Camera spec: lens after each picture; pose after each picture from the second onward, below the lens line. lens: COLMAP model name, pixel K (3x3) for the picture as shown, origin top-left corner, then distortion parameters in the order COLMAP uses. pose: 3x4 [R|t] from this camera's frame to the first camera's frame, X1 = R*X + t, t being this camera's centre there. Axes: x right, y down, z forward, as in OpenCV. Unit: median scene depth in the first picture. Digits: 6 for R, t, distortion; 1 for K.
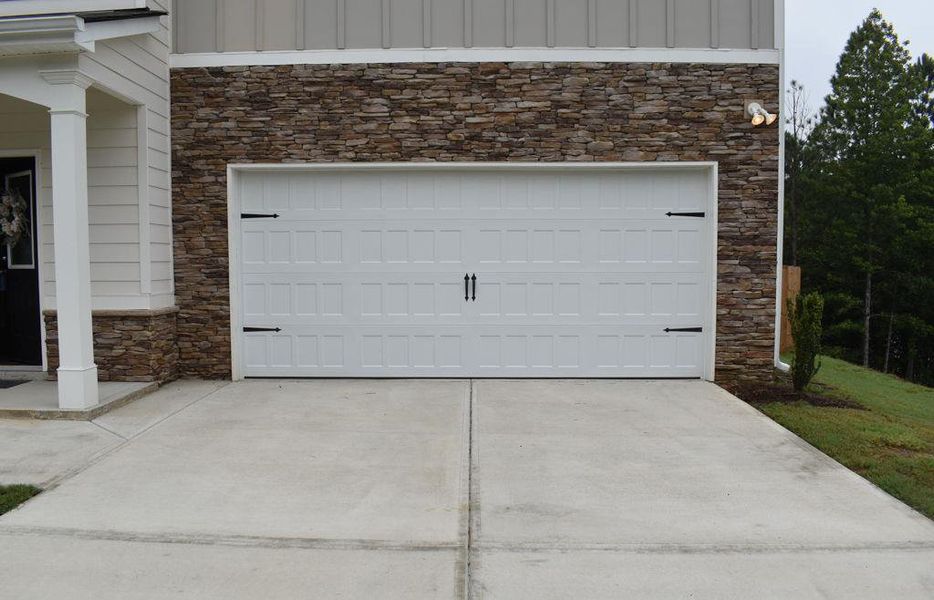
lens RADIAL K [[739.5, 0, 465.0], [0, 739.5, 320.5], [0, 0, 1]] dist [-0.093881, 0.001497]
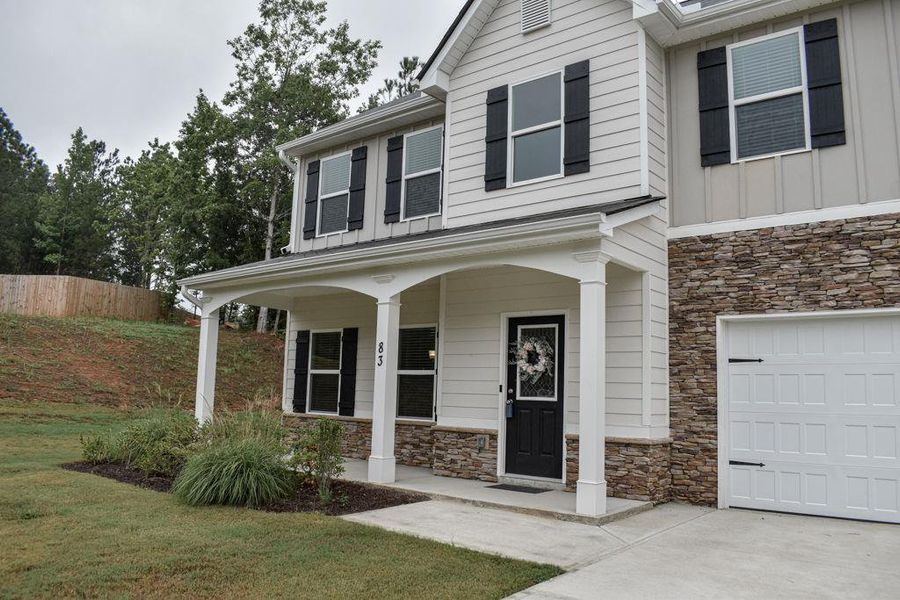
lens RADIAL K [[701.2, 0, 450.0], [0, 701.2, 300.0], [0, 0, 1]] dist [-0.090986, 0.008411]
pose [[0.782273, -0.055999, -0.620413, 0.026292], [-0.082814, 0.977762, -0.192674, 0.007621], [0.617406, 0.202102, 0.760240, -0.103490]]
